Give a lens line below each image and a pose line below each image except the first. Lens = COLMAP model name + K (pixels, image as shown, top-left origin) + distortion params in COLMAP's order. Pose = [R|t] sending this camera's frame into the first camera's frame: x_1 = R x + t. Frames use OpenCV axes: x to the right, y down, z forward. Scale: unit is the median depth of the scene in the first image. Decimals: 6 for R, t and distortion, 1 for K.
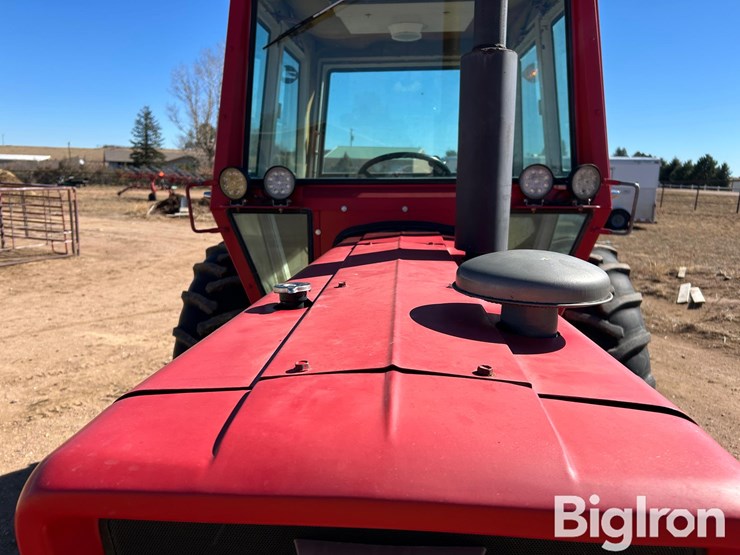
lens RADIAL K [[564.2, 0, 363.3], [0, 564.2, 281.3], [0, 0, 1]] dist [0.010937, 0.000603]
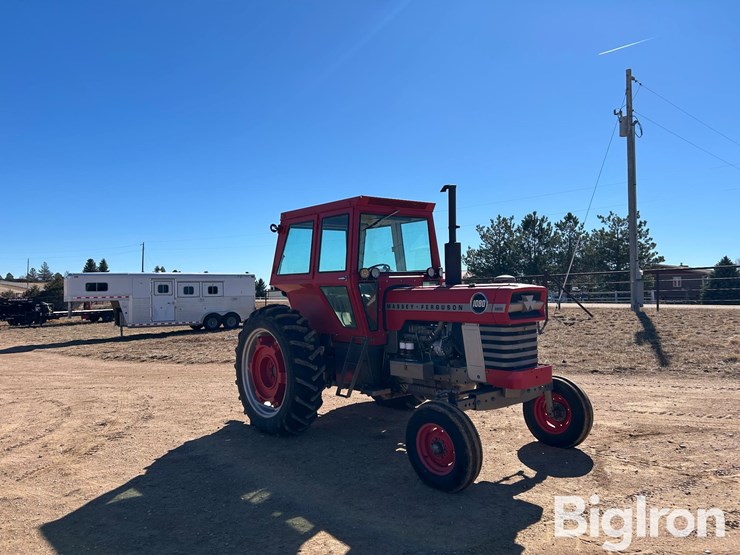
lens RADIAL K [[552.4, 0, 368.1], [0, 552.4, 284.7], [0, 0, 1]] dist [0.072397, -0.078449]
pose [[0.709226, -0.018812, 0.704730, -0.170820], [0.157918, 0.978481, -0.132806, 0.020955], [-0.687067, 0.205479, 0.696935, -0.078850]]
